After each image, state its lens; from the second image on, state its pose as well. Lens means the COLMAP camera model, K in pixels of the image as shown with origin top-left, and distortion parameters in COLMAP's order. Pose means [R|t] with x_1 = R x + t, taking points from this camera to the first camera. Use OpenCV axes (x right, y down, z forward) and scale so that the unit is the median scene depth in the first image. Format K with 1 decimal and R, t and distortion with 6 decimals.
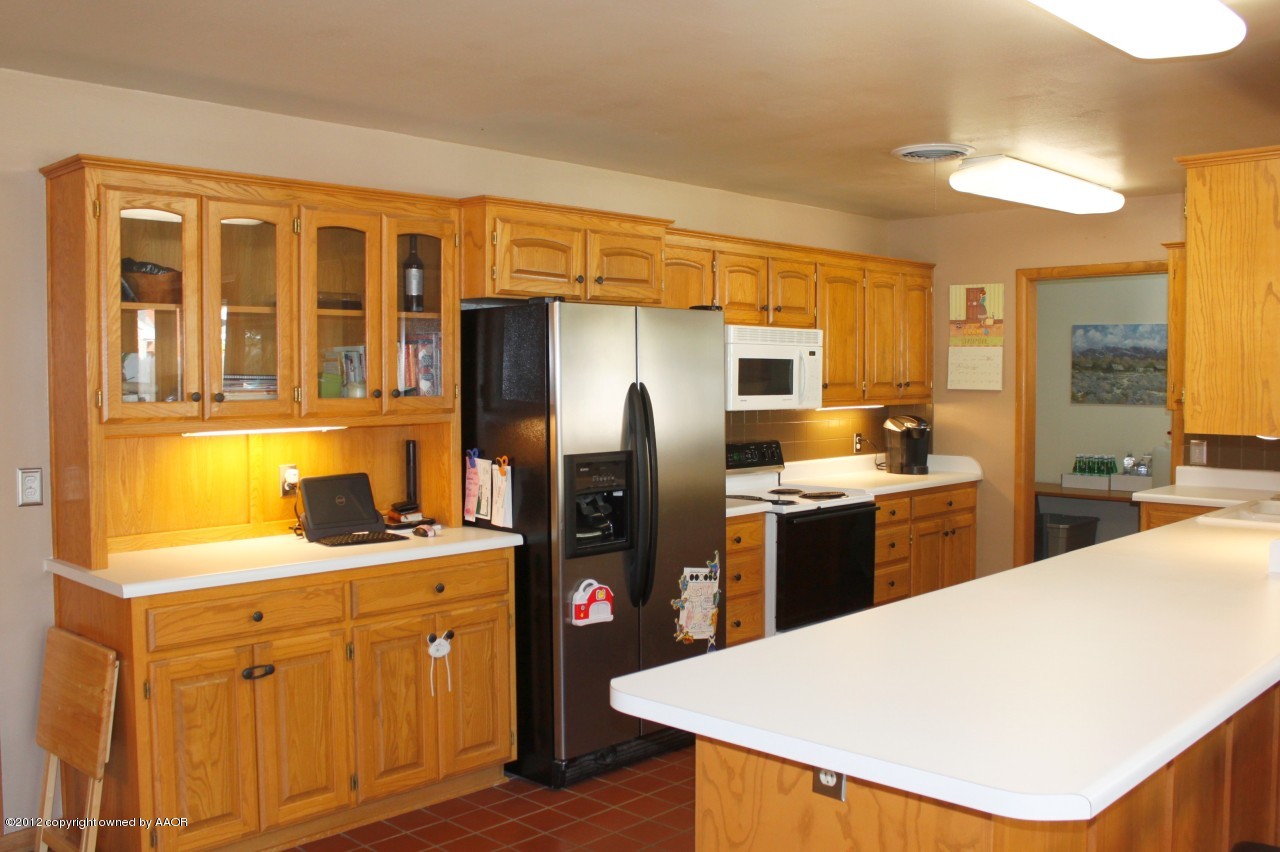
lens RADIAL K [[1170.1, 0, 677.9], [0, 1170.1, 427.0], [0, 0, 1]] dist [-0.091140, 0.027883]
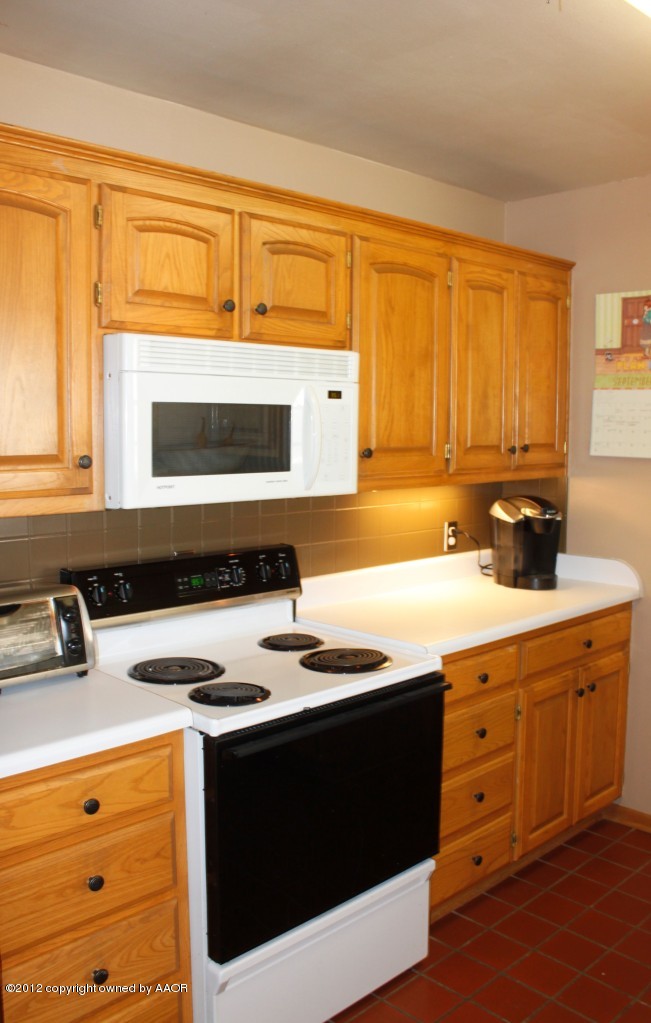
lens RADIAL K [[872.6, 0, 324.6], [0, 872.6, 512.0], [0, 0, 1]] dist [-0.120082, 0.004681]
pose [[0.996646, 0.011988, -0.080946, 0.154753], [-0.007606, 0.998500, 0.054229, -0.032743], [0.081474, -0.053432, 0.995242, 0.637941]]
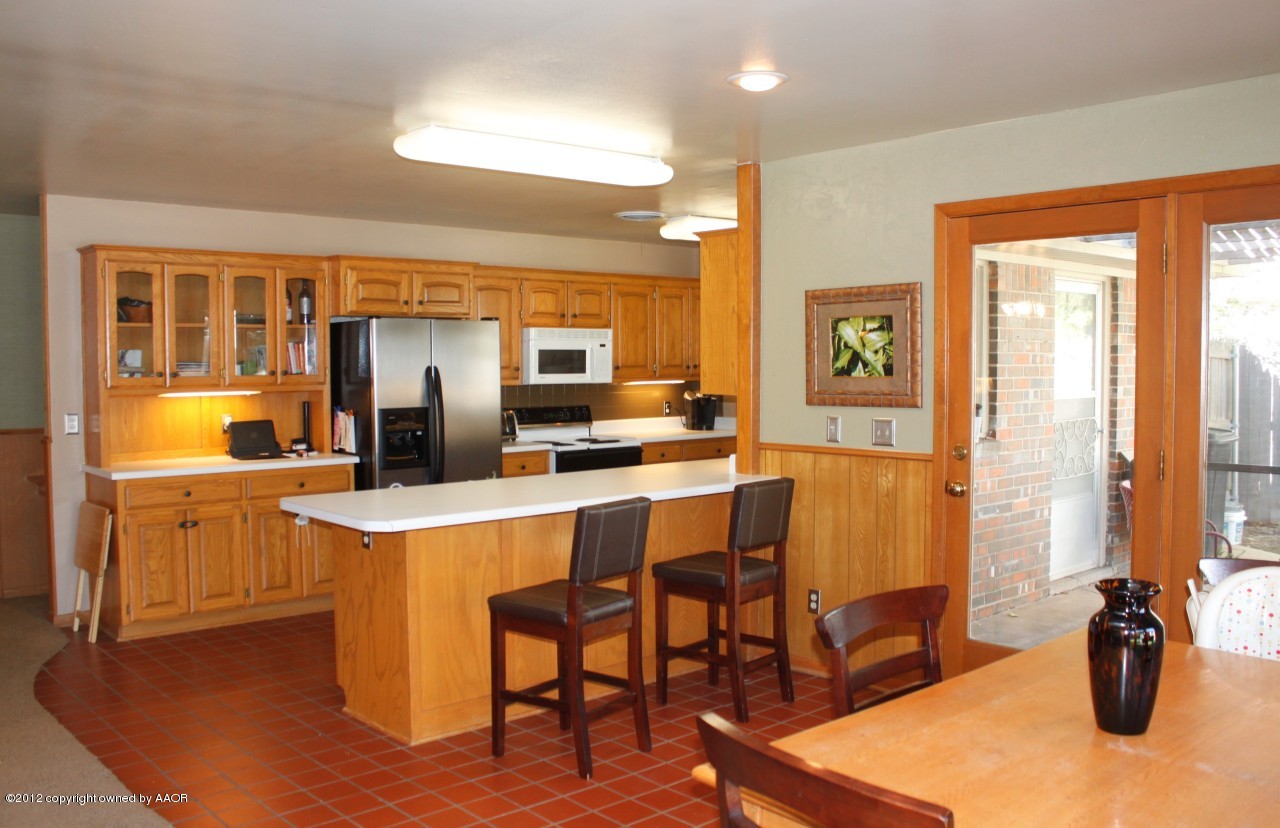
lens RADIAL K [[1125.5, 0, 639.6], [0, 1125.5, 413.4], [0, 0, 1]] dist [-0.045636, 0.000343]
pose [[0.992992, 0.003027, -0.118145, 0.353569], [-0.002402, 0.999982, 0.005428, 0.015671], [0.118159, -0.005107, 0.992982, -0.429704]]
